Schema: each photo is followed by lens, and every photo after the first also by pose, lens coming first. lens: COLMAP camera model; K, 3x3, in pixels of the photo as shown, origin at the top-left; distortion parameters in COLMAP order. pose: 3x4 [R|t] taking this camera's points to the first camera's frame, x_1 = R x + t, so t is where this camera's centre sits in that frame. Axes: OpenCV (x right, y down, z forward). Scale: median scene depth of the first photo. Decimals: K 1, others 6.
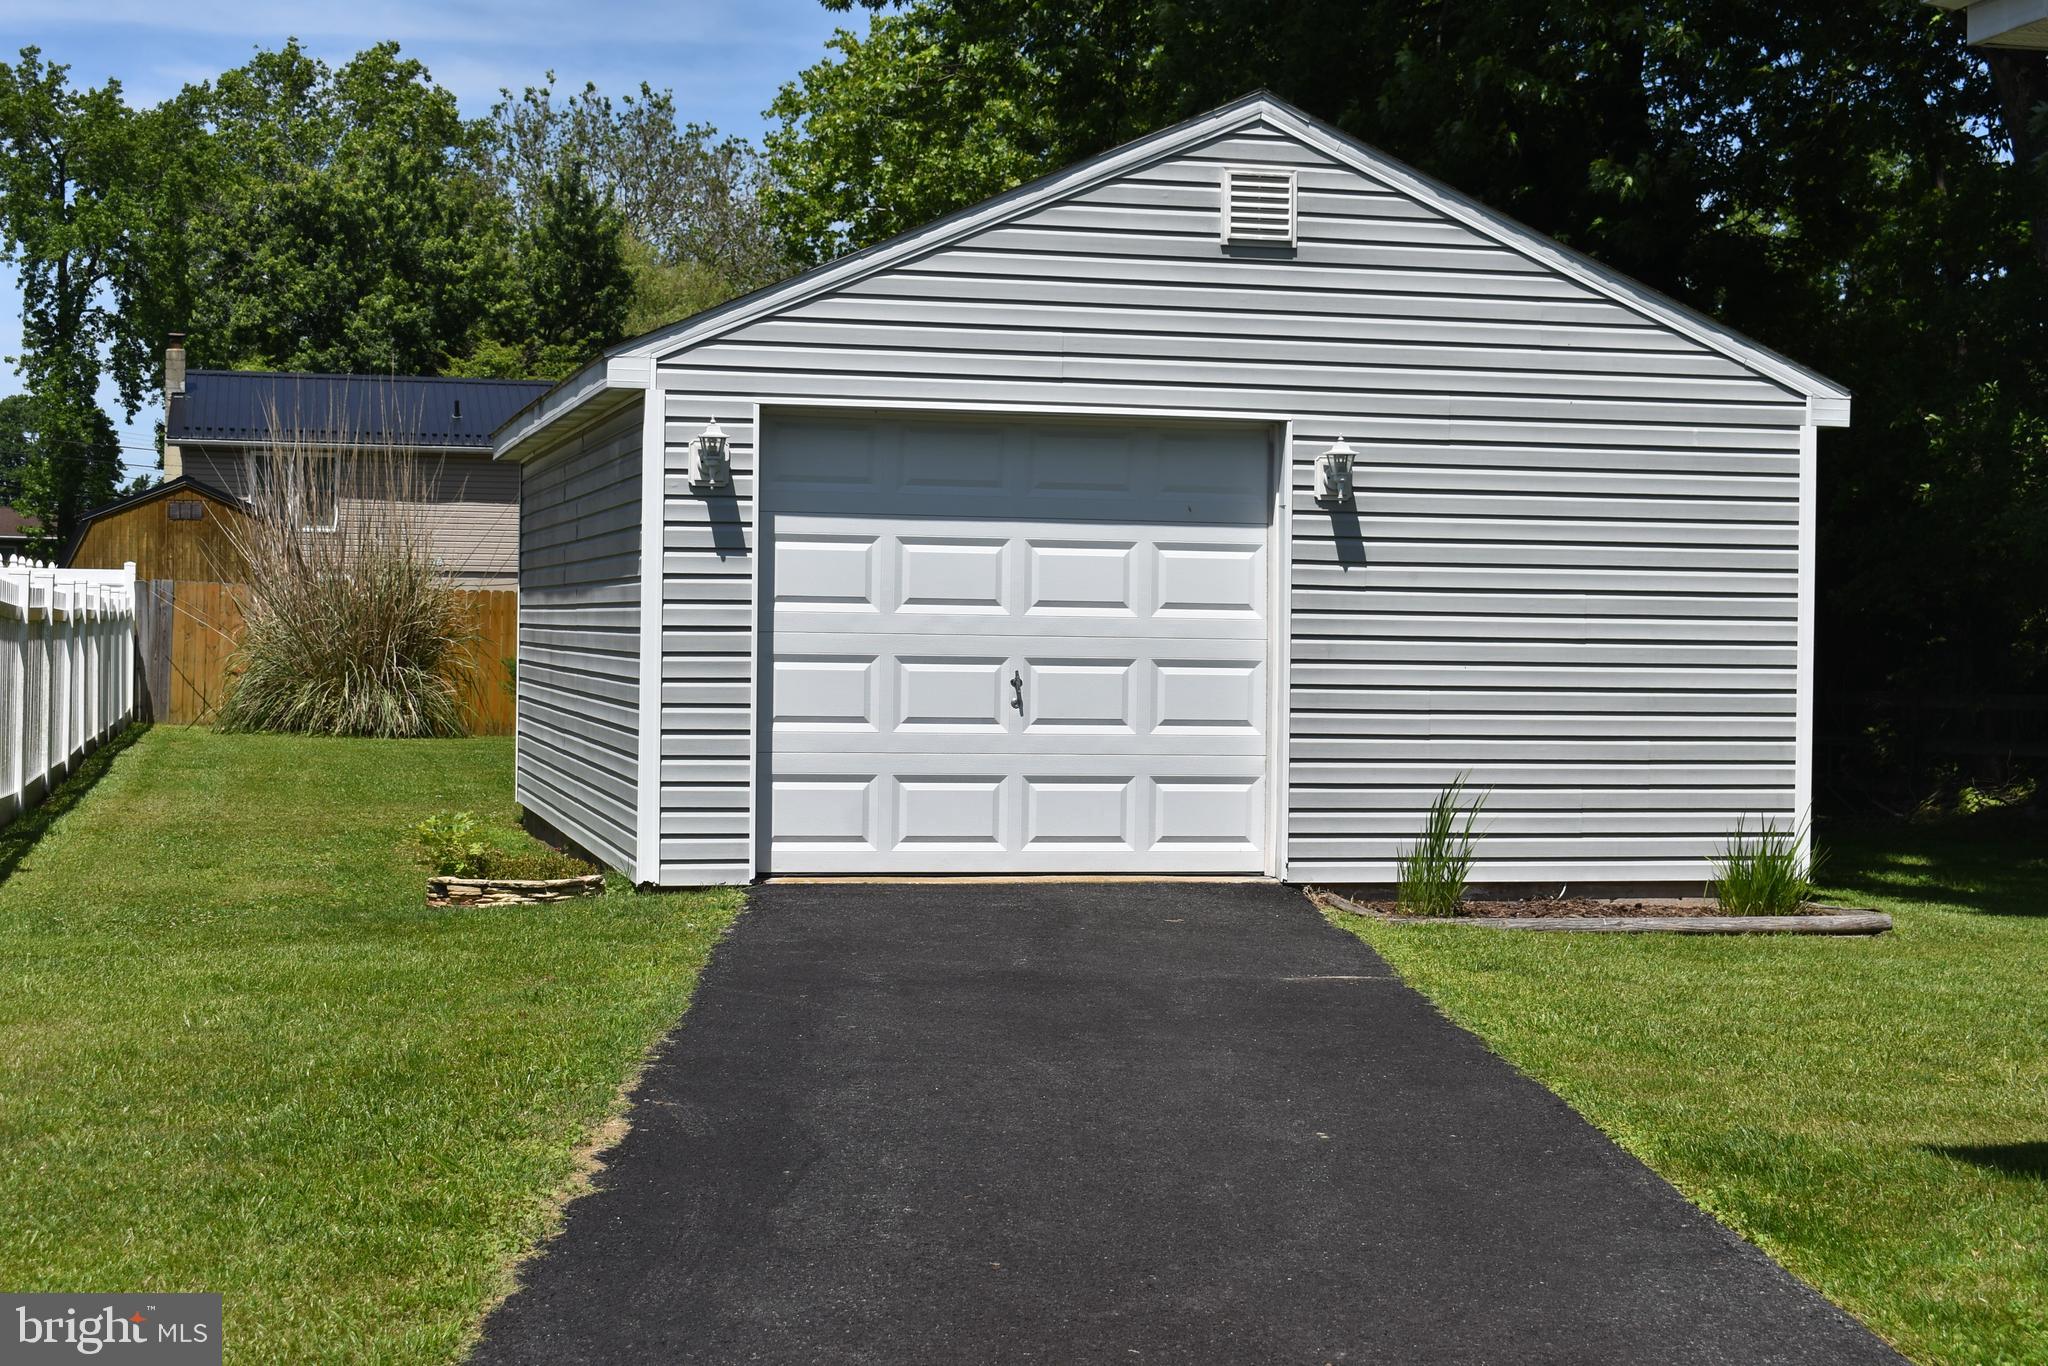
lens RADIAL K [[3237.9, 0, 1024.0], [0, 3237.9, 683.0], [0, 0, 1]] dist [-0.016282, 0.034214]
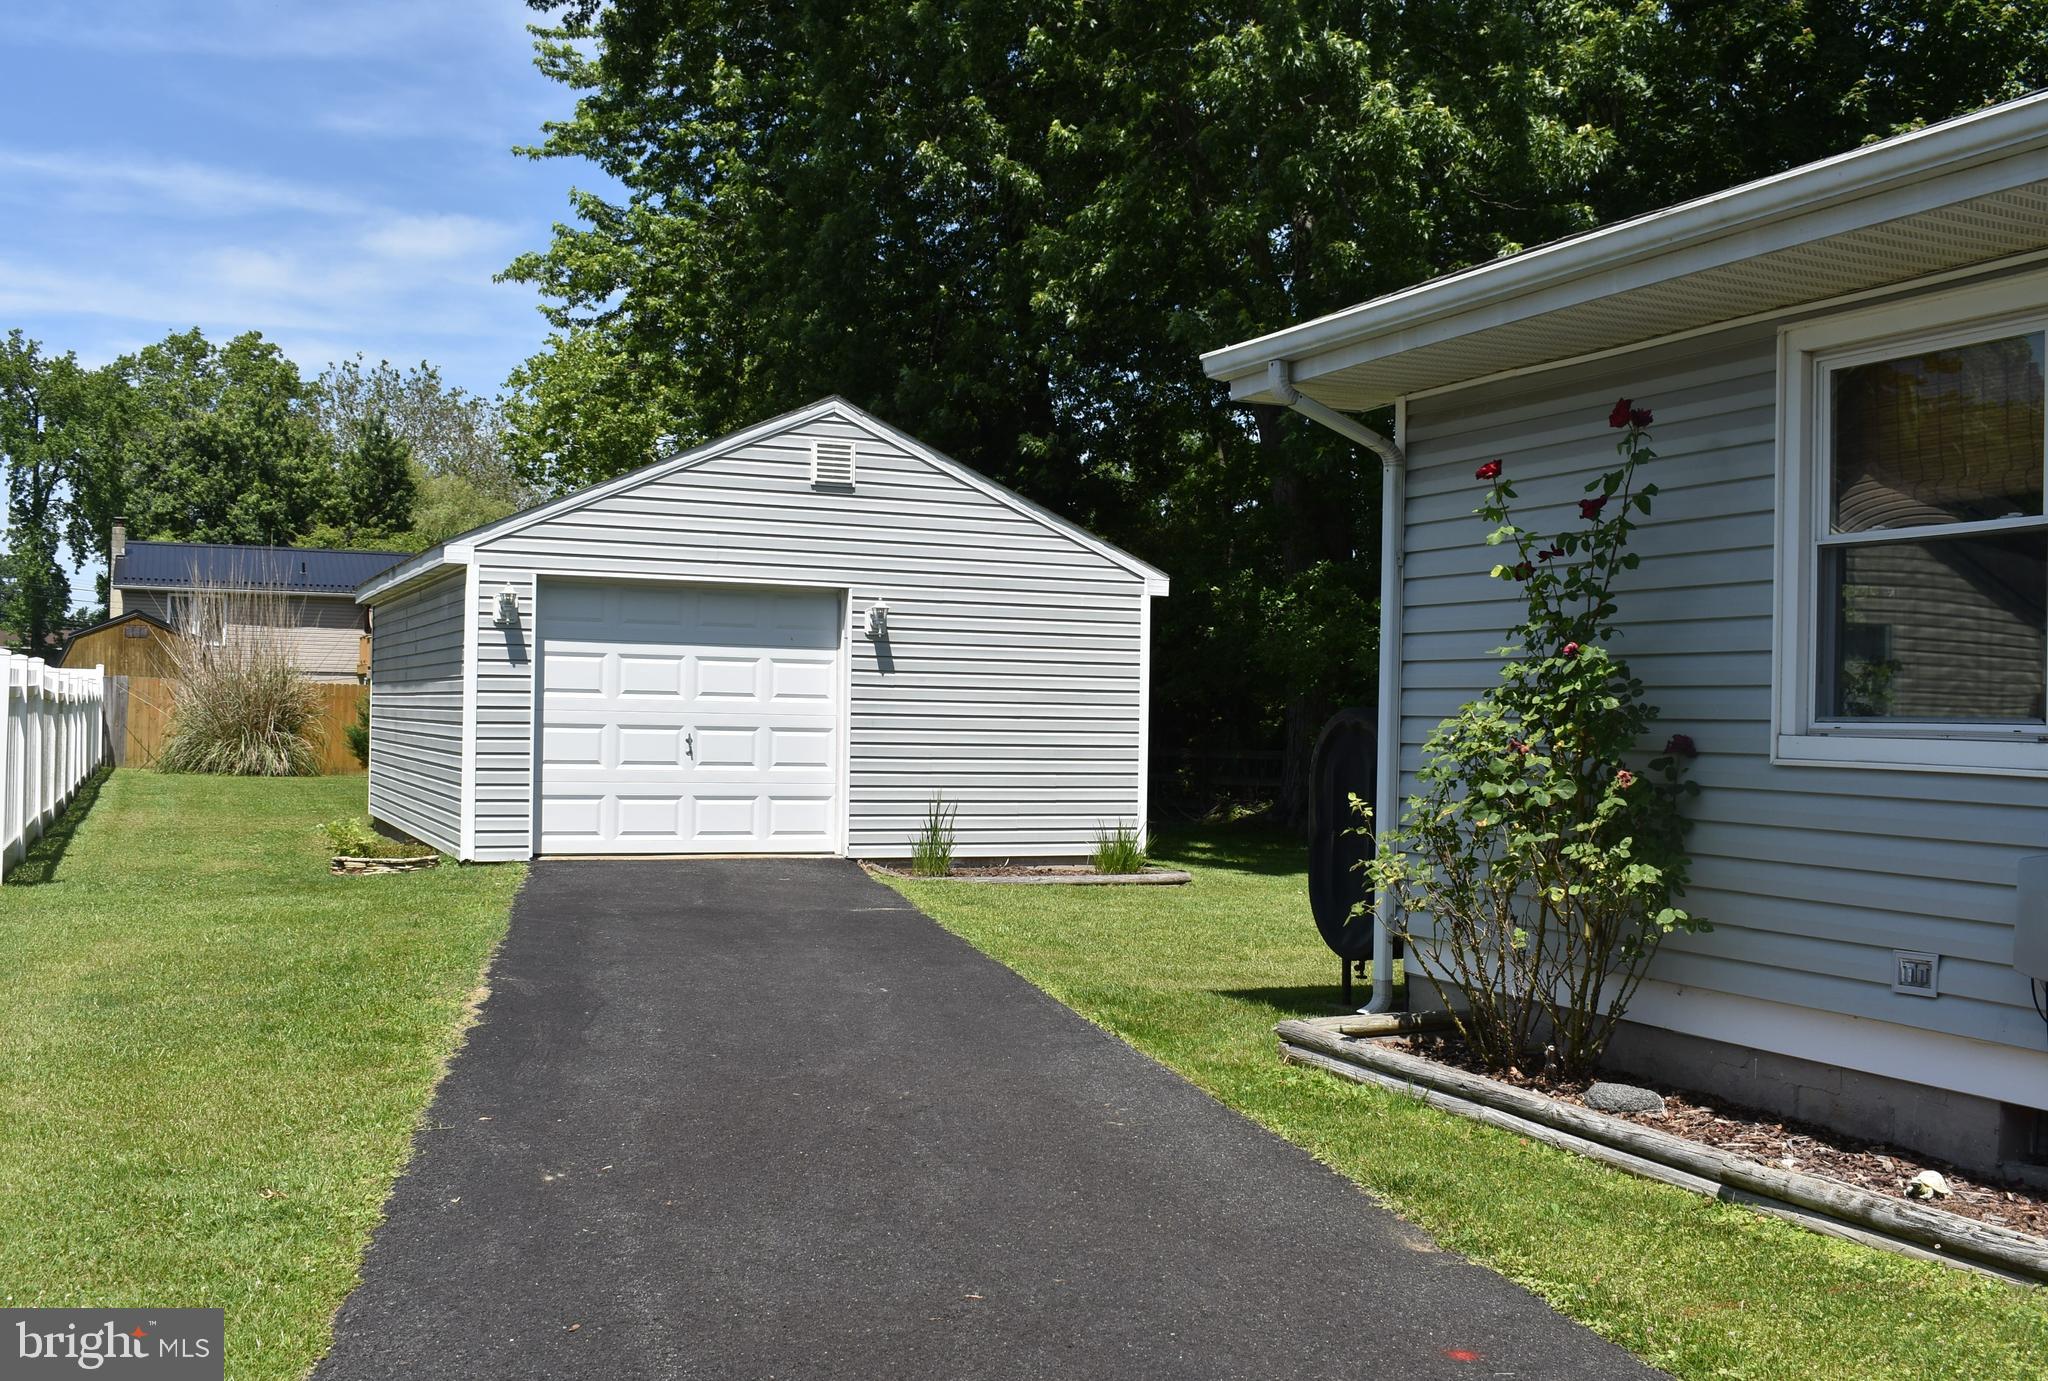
lens RADIAL K [[2020.0, 0, 1022.7], [0, 2020.0, 728.3], [0, 0, 1]] dist [-0.077334, -0.007624]
pose [[0.984134, 0.003179, 0.177397, -0.017073], [-0.001755, 0.999965, -0.008182, 0.001745], [-0.177417, 0.007741, 0.984105, -0.065248]]
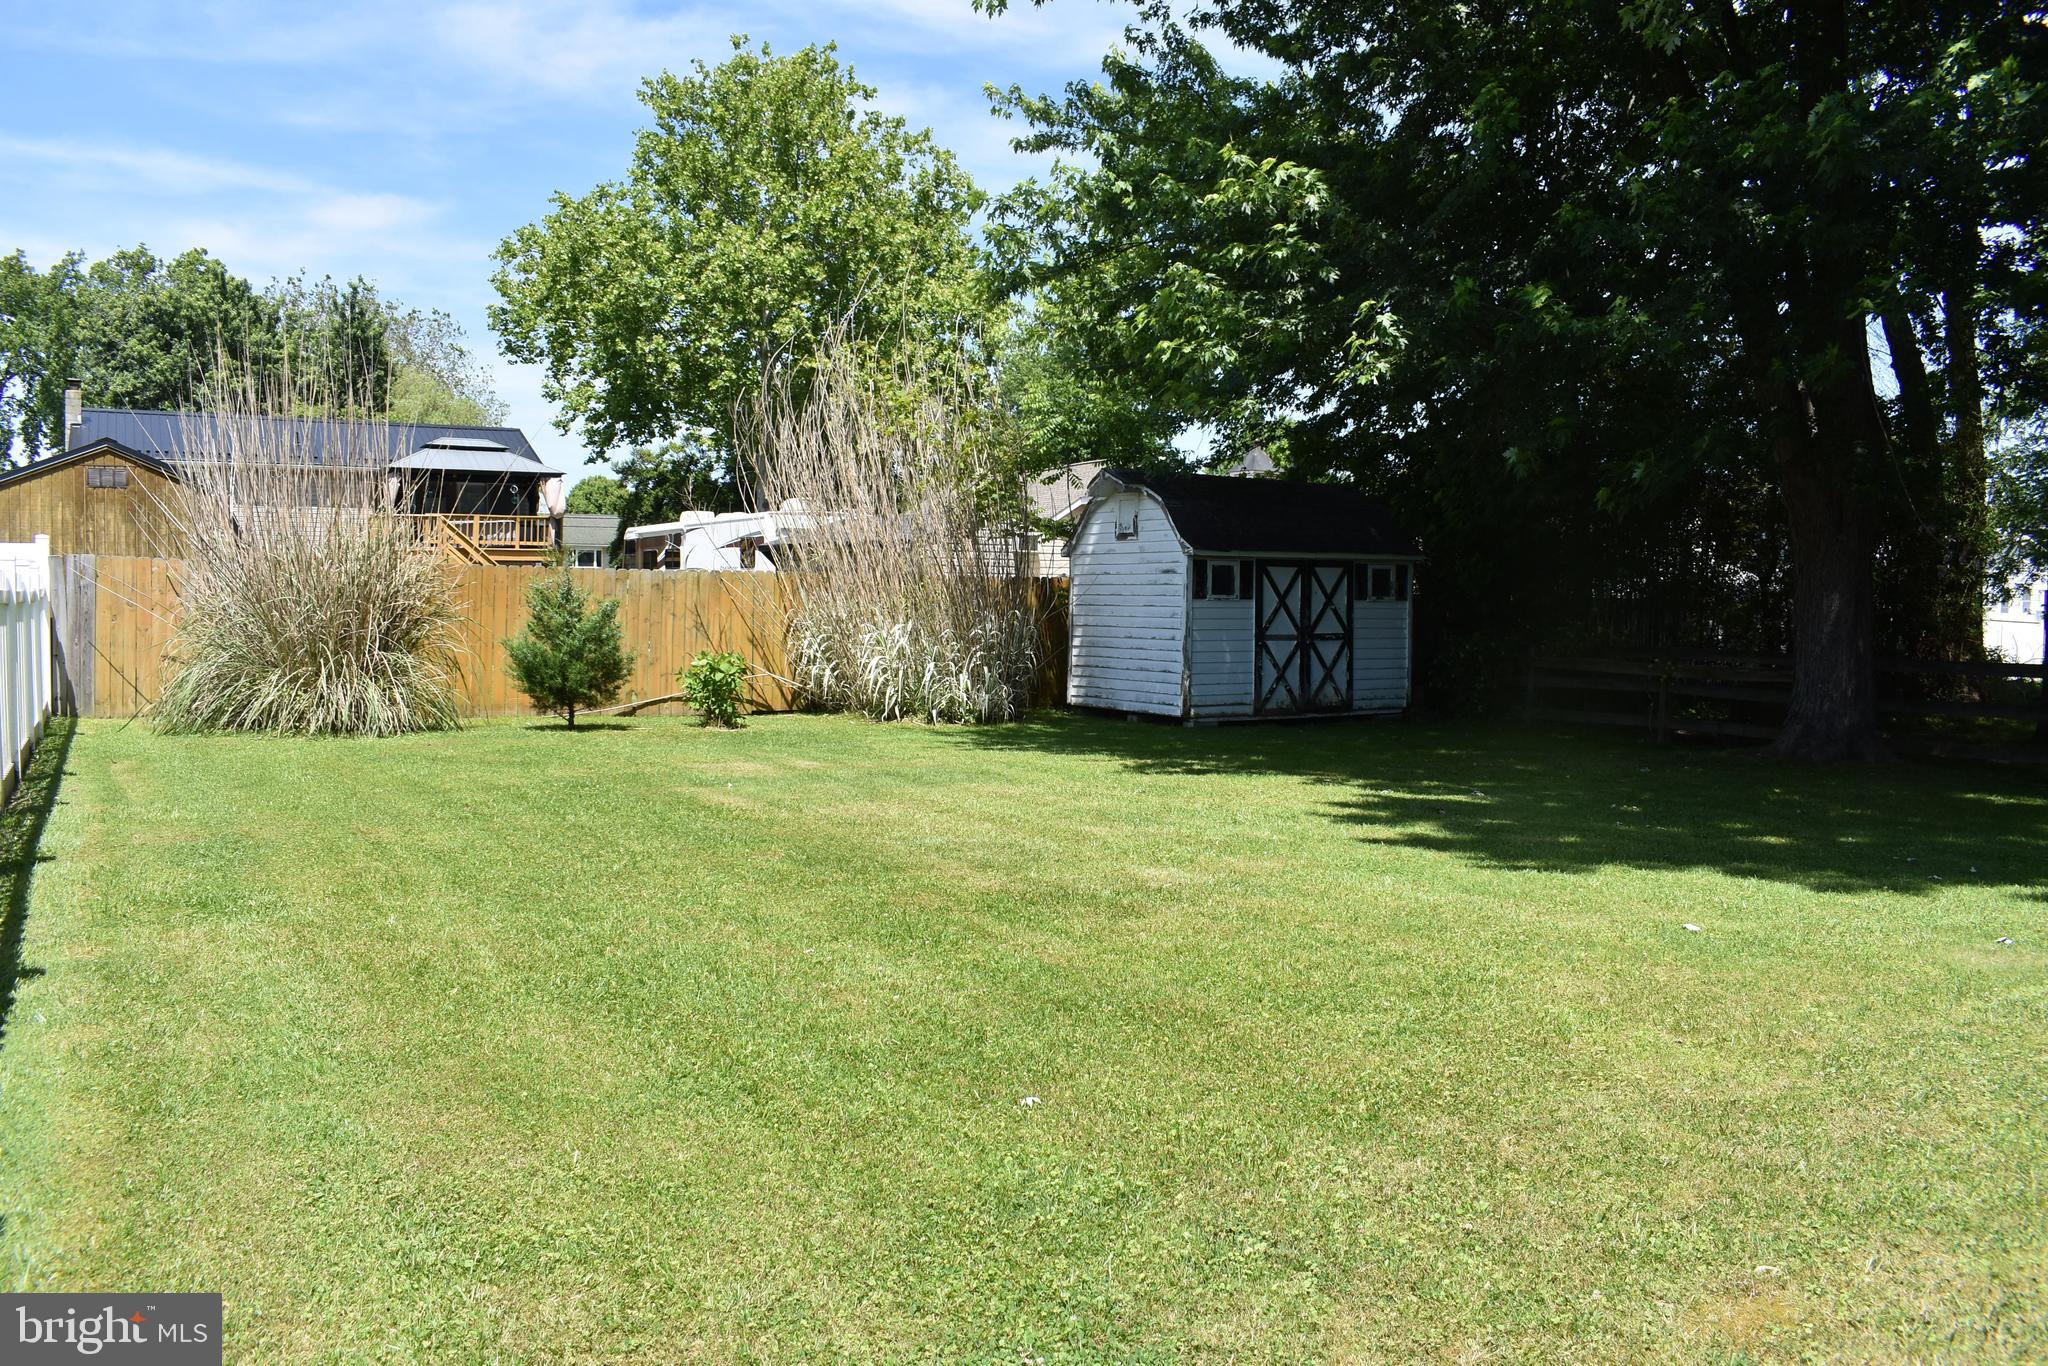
lens RADIAL K [[1596.6, 0, 1024.0], [0, 1596.6, 683.0], [0, 0, 1]] dist [-0.103438, 0.028423]
pose [[0.955106, -0.021506, 0.295482, -0.363085], [0.009889, 0.999120, 0.040752, -0.028501], [-0.296098, -0.036000, 0.954479, 1.298191]]
